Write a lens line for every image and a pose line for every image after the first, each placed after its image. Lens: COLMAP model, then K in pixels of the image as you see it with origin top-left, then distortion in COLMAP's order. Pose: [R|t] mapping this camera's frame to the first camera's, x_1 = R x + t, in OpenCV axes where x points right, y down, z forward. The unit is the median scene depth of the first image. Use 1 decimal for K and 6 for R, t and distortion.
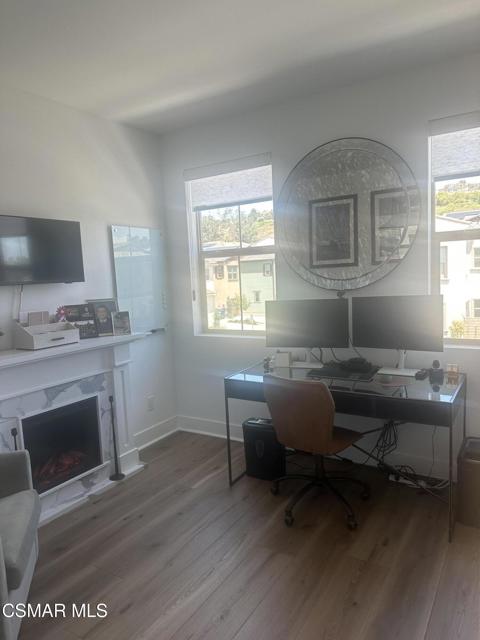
lens RADIAL K [[444.6, 0, 240.0], [0, 444.6, 320.0], [0, 0, 1]] dist [0.108386, -0.159374]
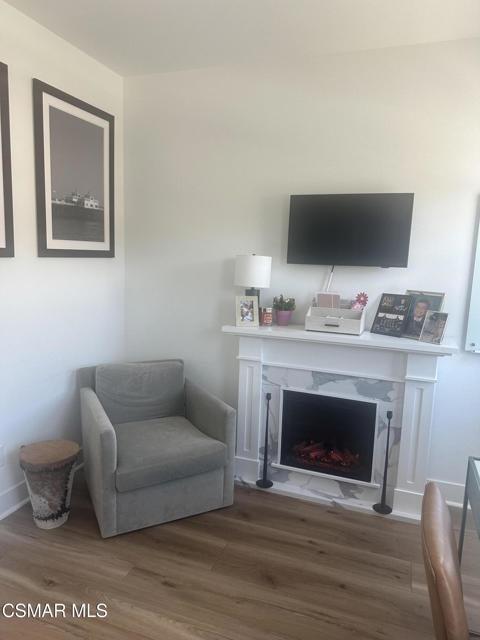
lens RADIAL K [[444.6, 0, 240.0], [0, 444.6, 320.0], [0, 0, 1]] dist [0.108386, -0.159374]
pose [[0.208429, 0.190450, -0.959316, 0.410030], [-0.149729, 0.975509, 0.161134, -0.082161], [0.966509, 0.110052, 0.231840, 0.546667]]
